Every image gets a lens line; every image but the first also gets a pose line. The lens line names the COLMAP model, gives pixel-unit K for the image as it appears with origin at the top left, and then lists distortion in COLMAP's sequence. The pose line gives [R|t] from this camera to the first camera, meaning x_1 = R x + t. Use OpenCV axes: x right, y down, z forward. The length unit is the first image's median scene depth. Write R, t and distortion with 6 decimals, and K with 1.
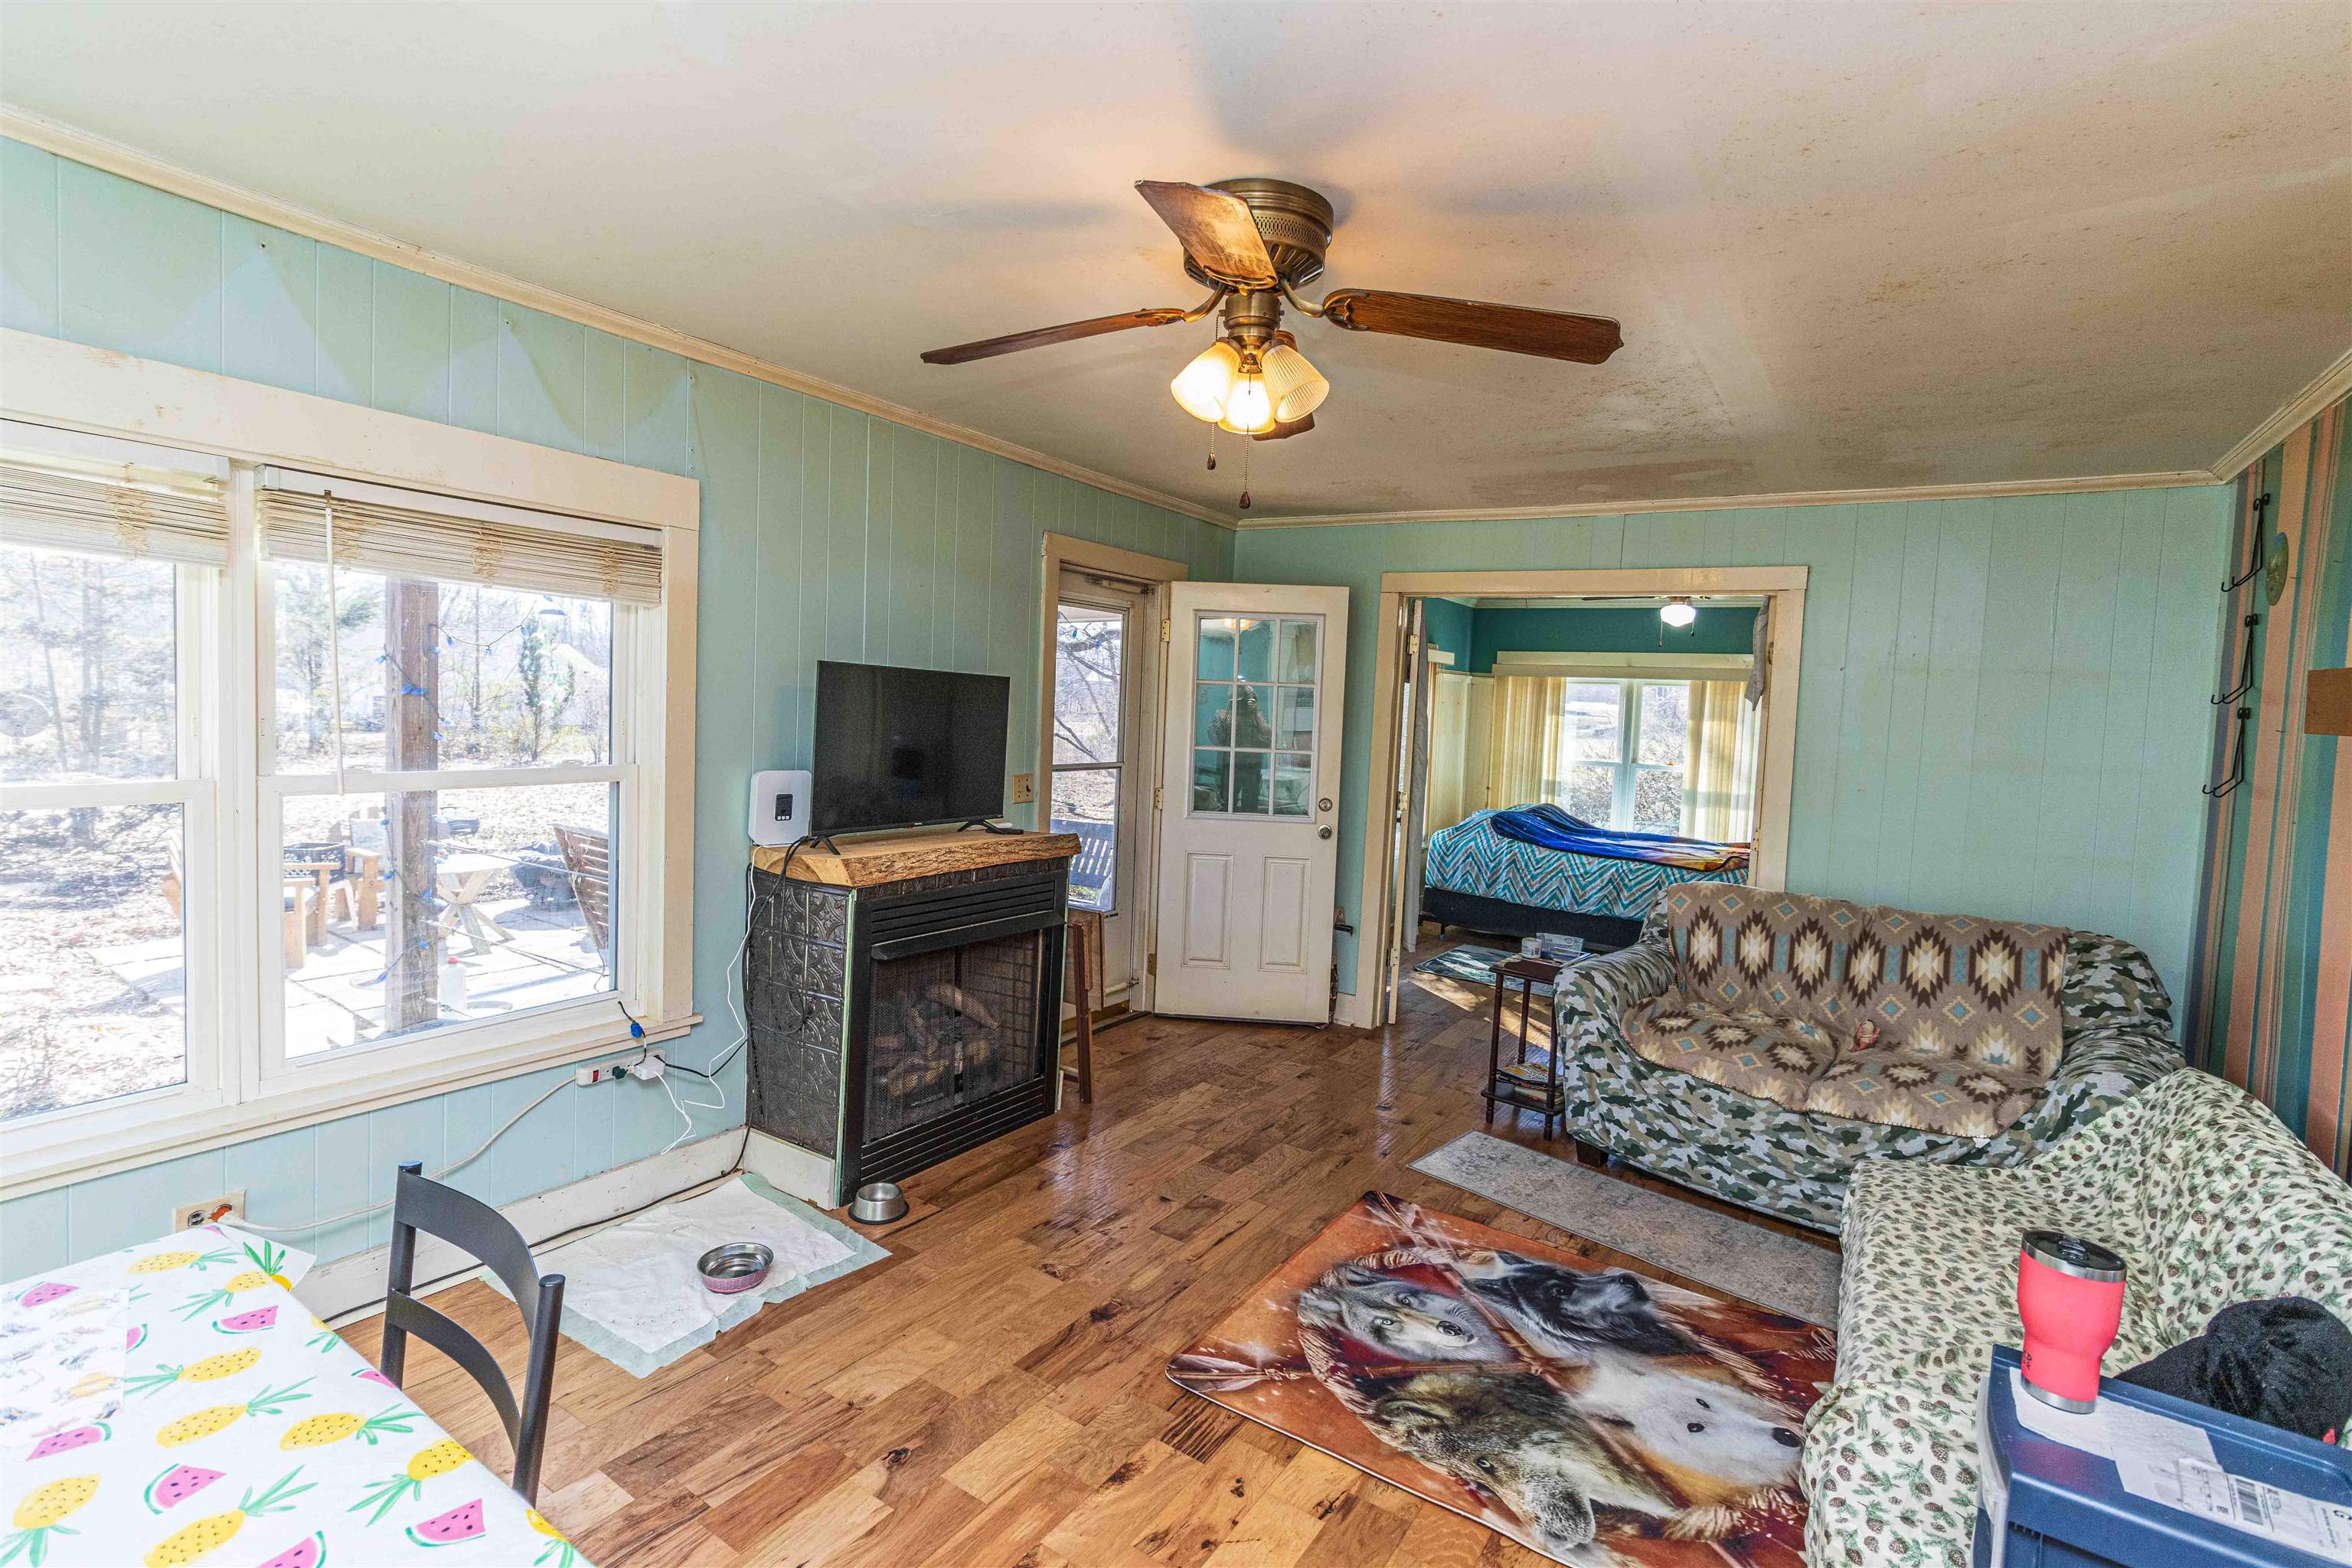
lens RADIAL K [[1077.2, 0, 1181.3], [0, 1077.2, 759.5], [0, 0, 1]] dist [-0.000820, -0.000015]
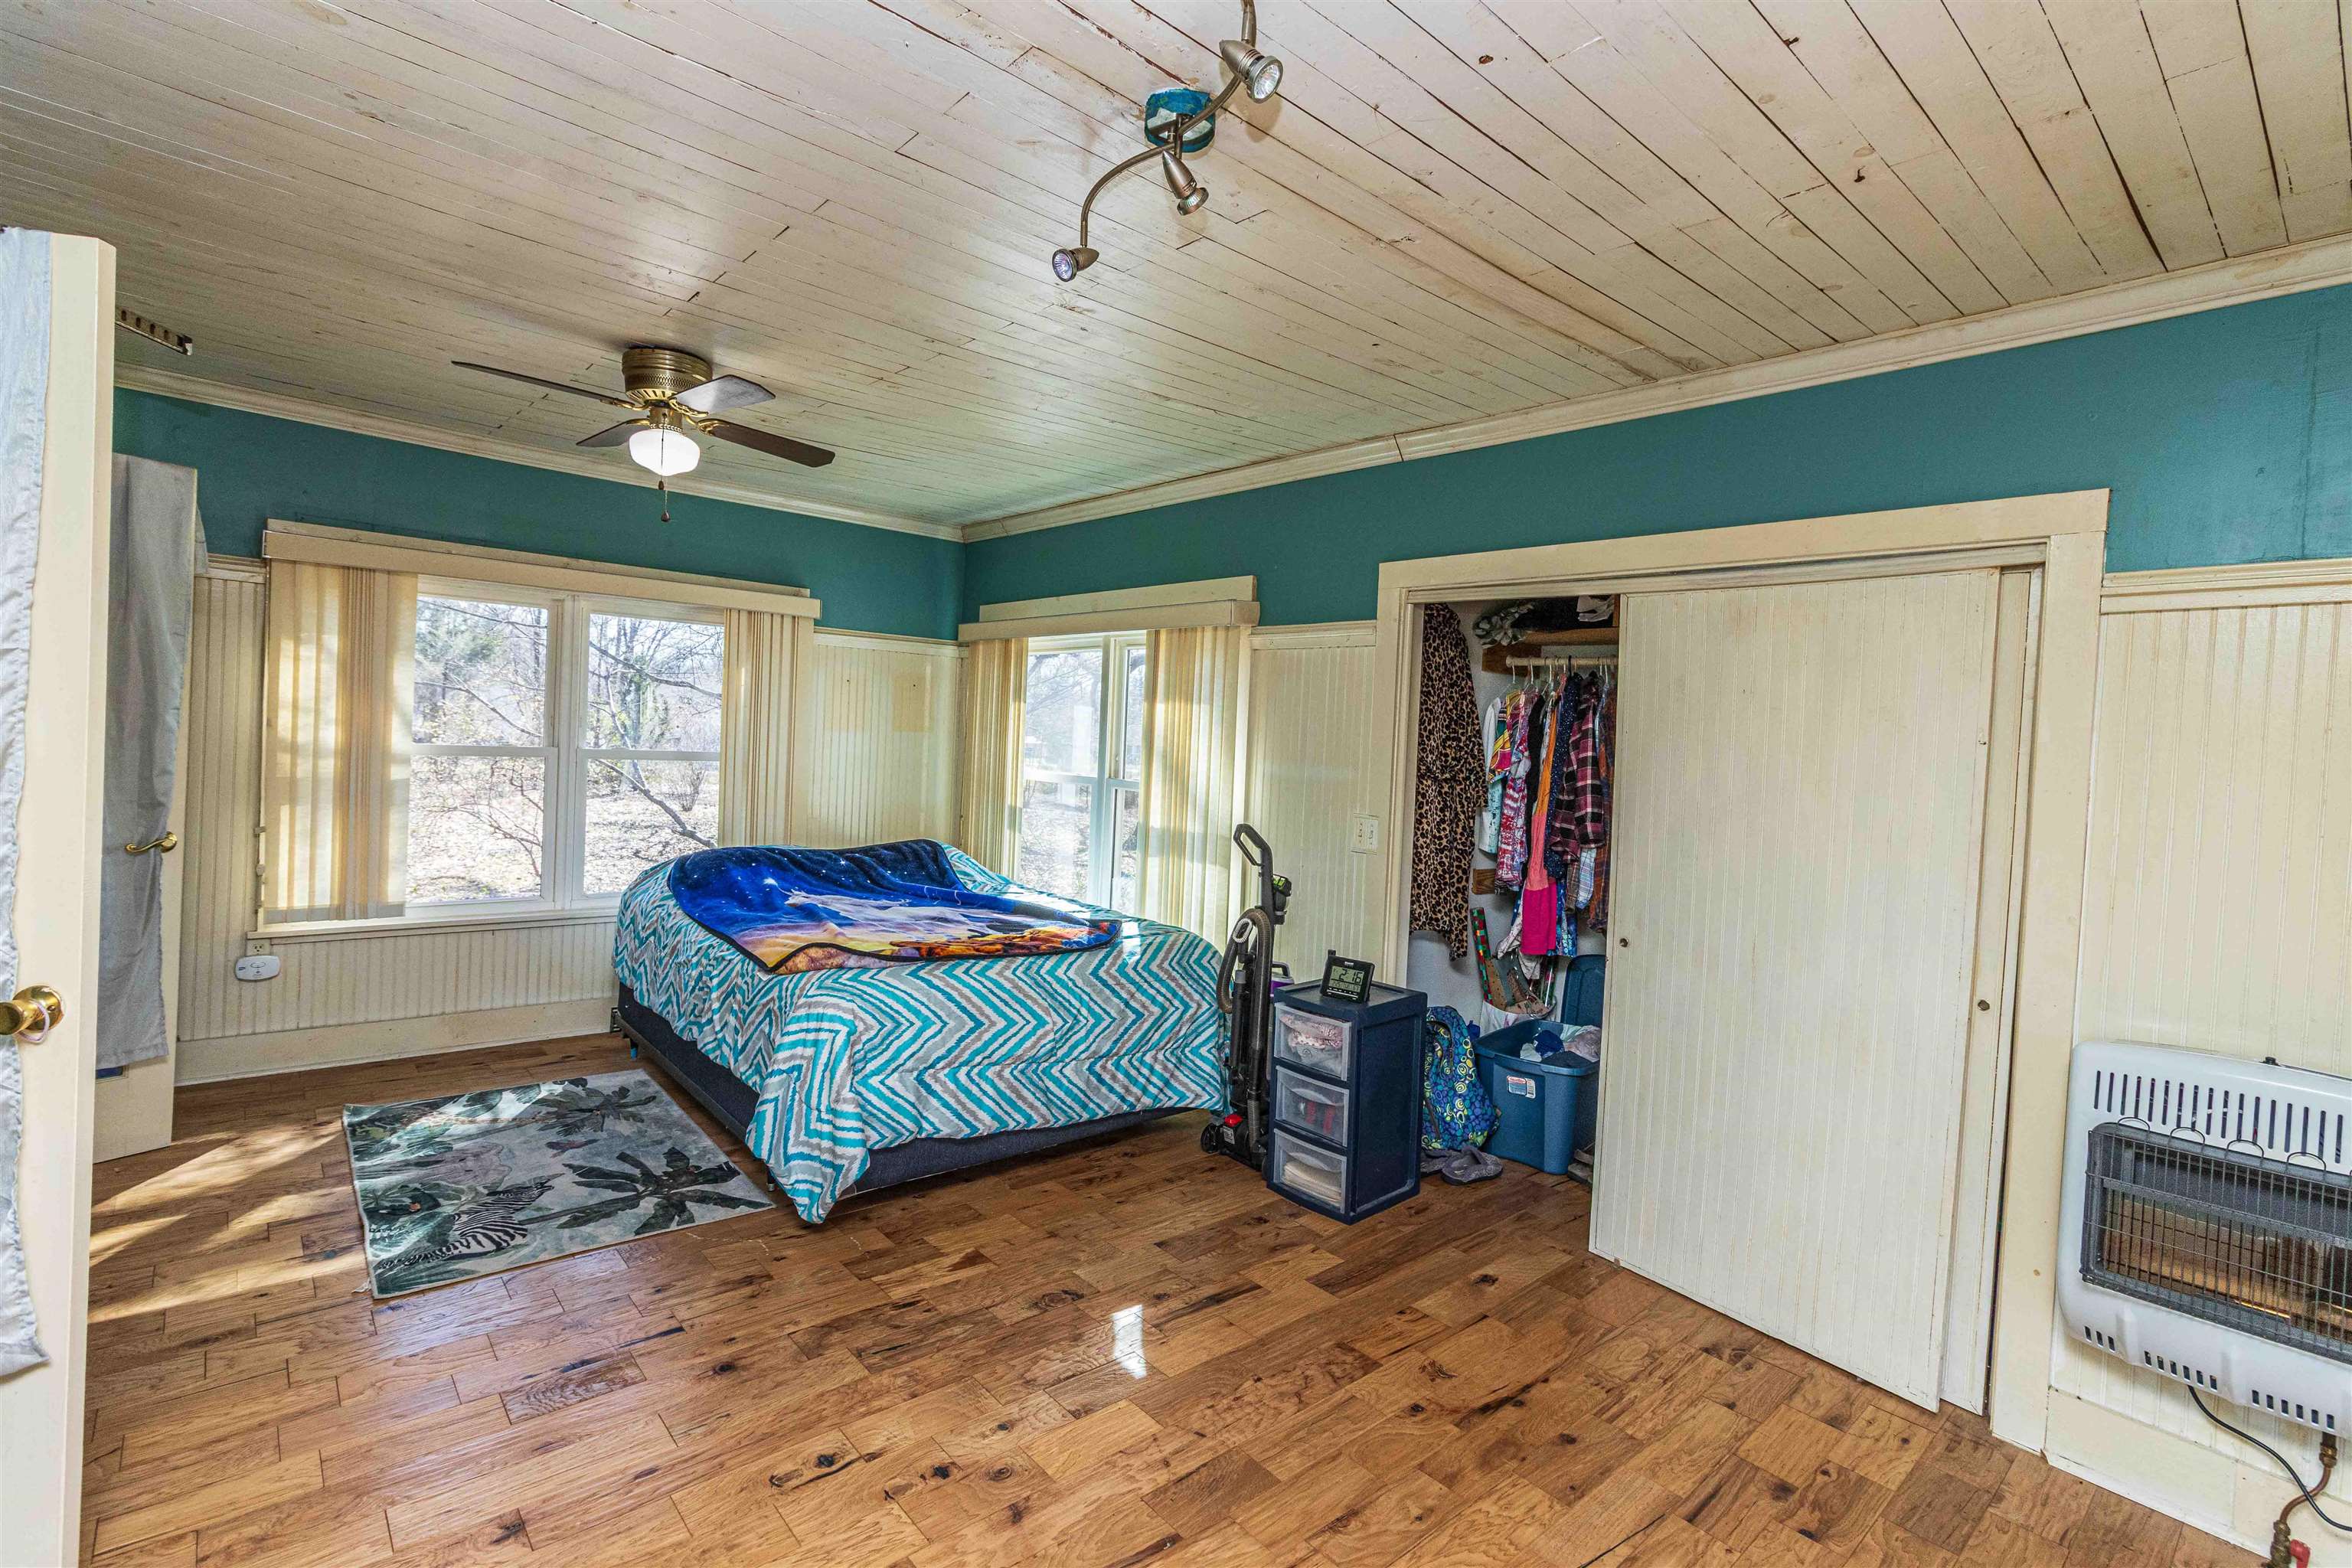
lens RADIAL K [[1077.2, 0, 1178.8], [0, 1077.2, 770.6], [0, 0, 1]] dist [-0.000820, -0.000015]
pose [[0.960009, 0.012095, -0.279707, 1.592603], [-0.021733, 0.999271, -0.031381, 0.044237], [0.279124, 0.036204, 0.959572, 1.125711]]
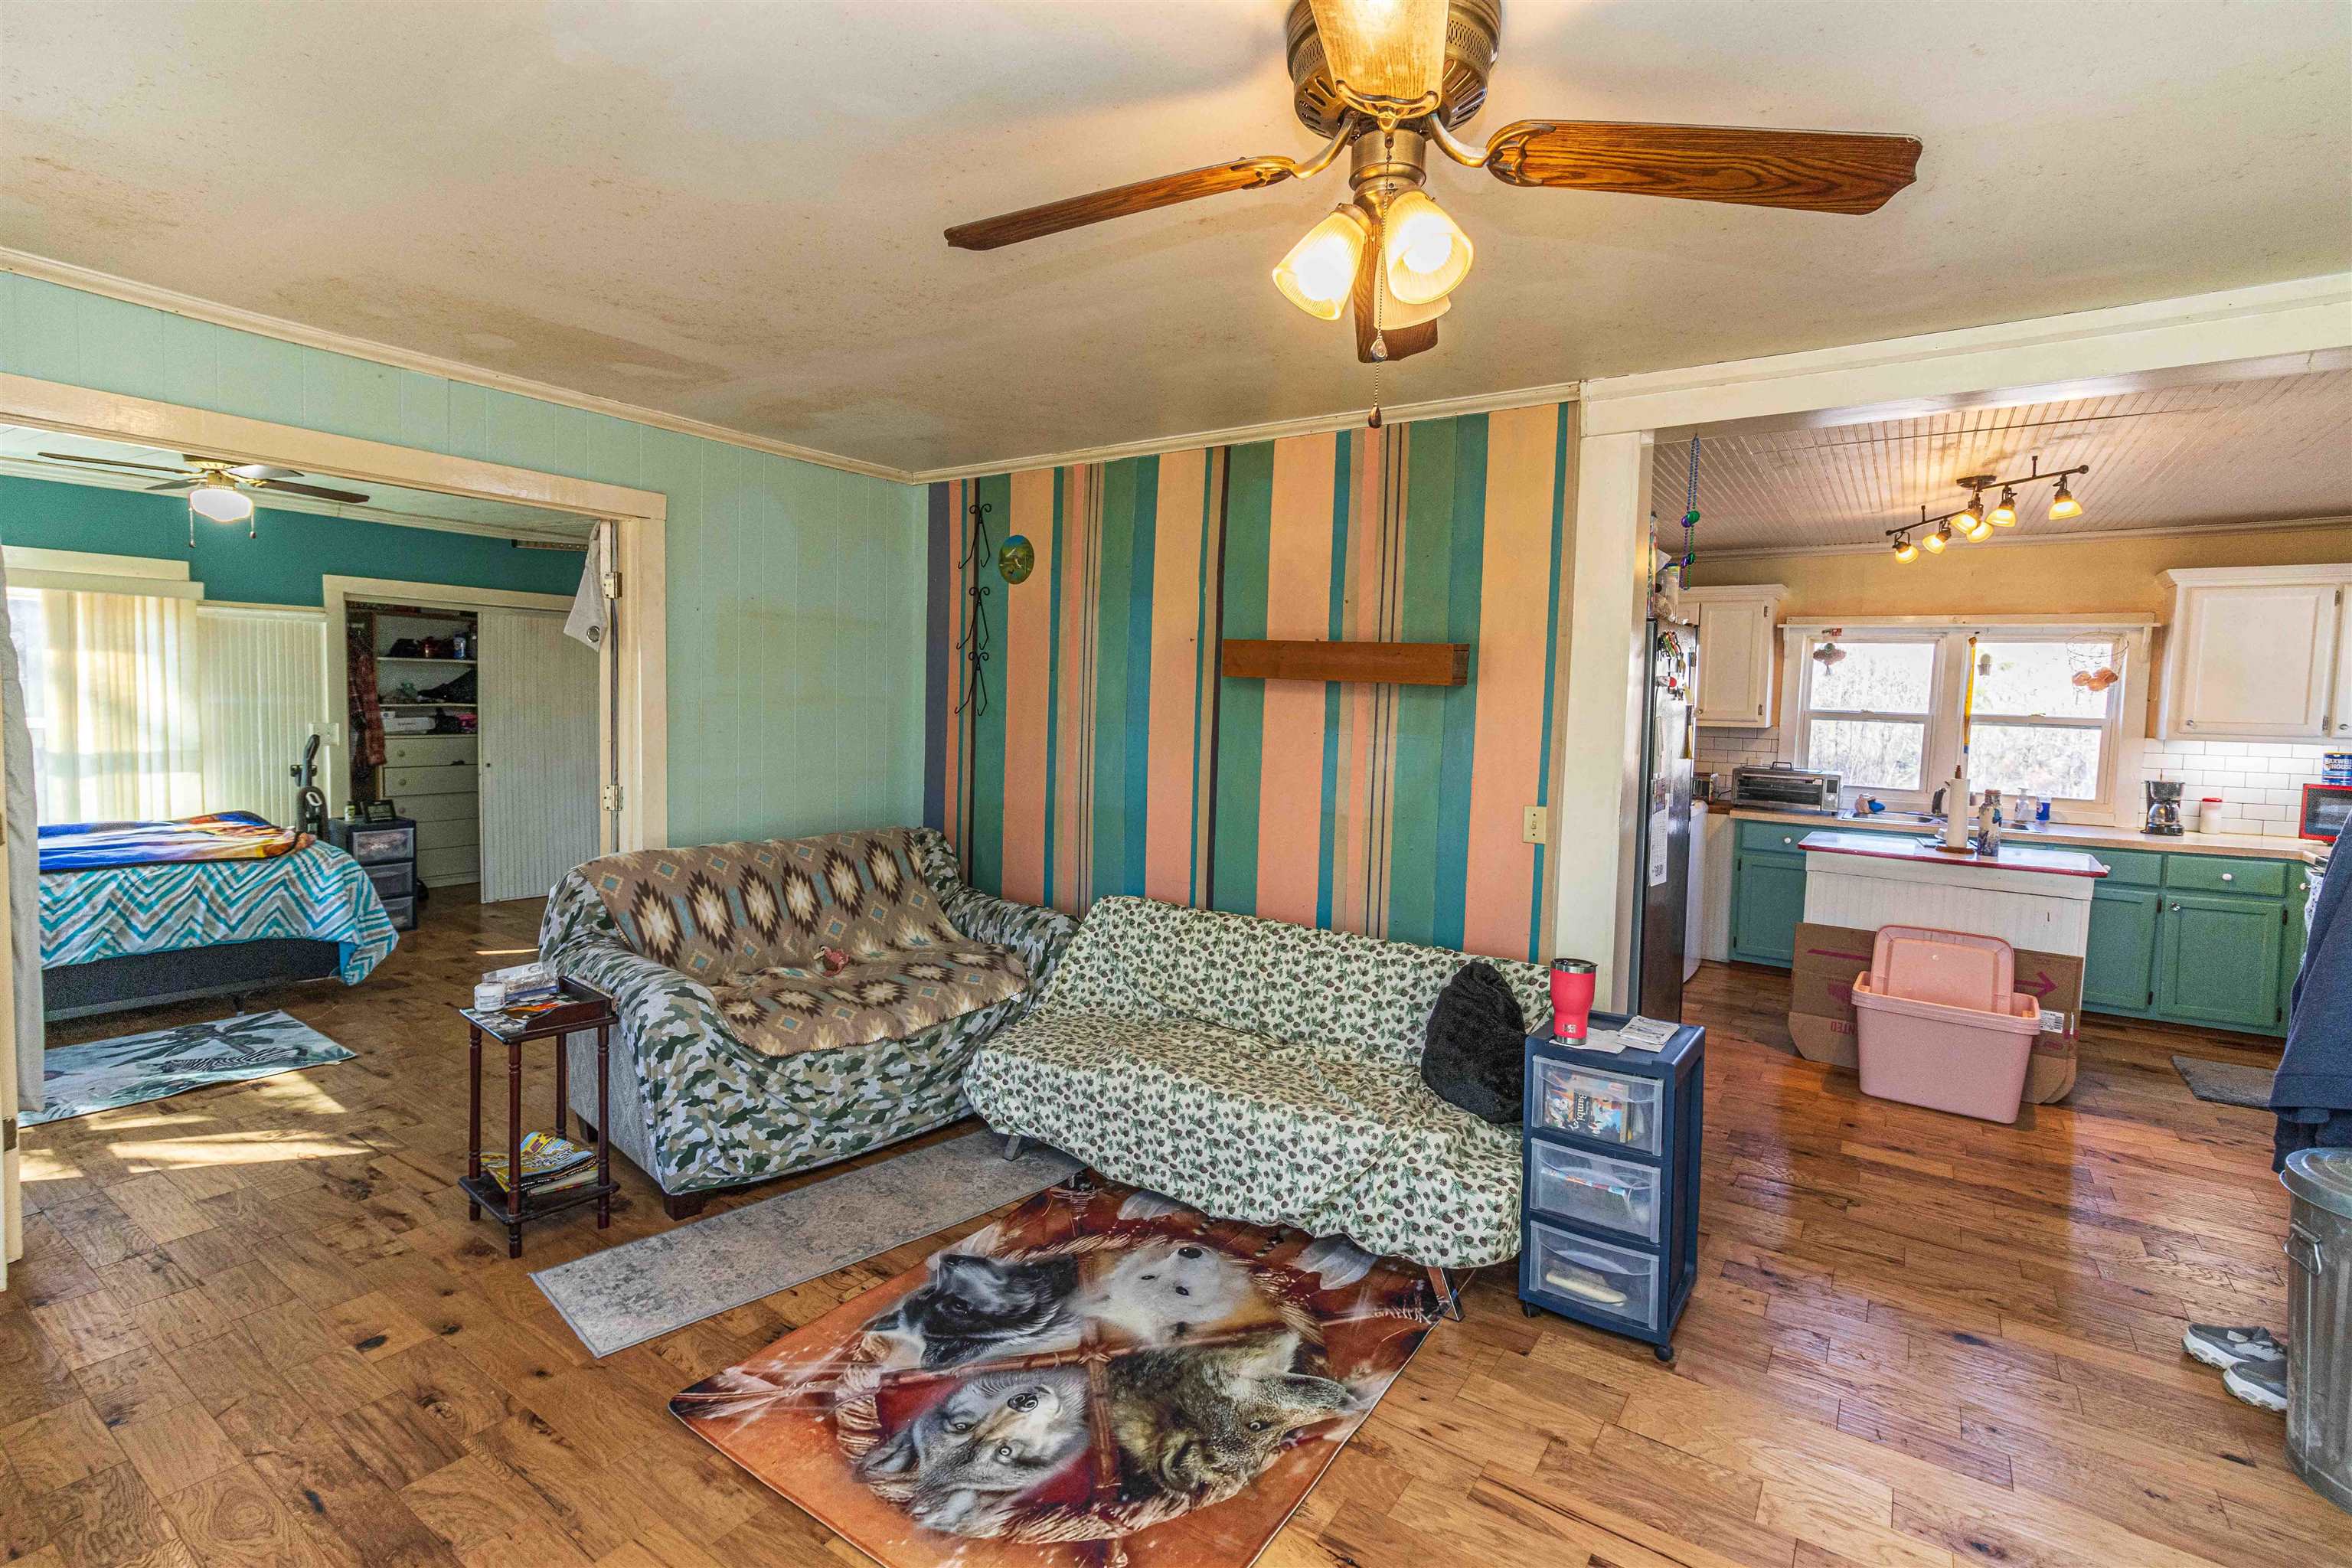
lens RADIAL K [[1077.2, 0, 1166.7], [0, 1077.2, 760.9], [0, 0, 1]] dist [-0.000820, -0.000015]
pose [[0.027753, -0.110216, 0.993520, -0.445233], [0.026849, 0.993627, 0.109478, -0.054041], [-0.999254, 0.023637, 0.030535, 0.703273]]
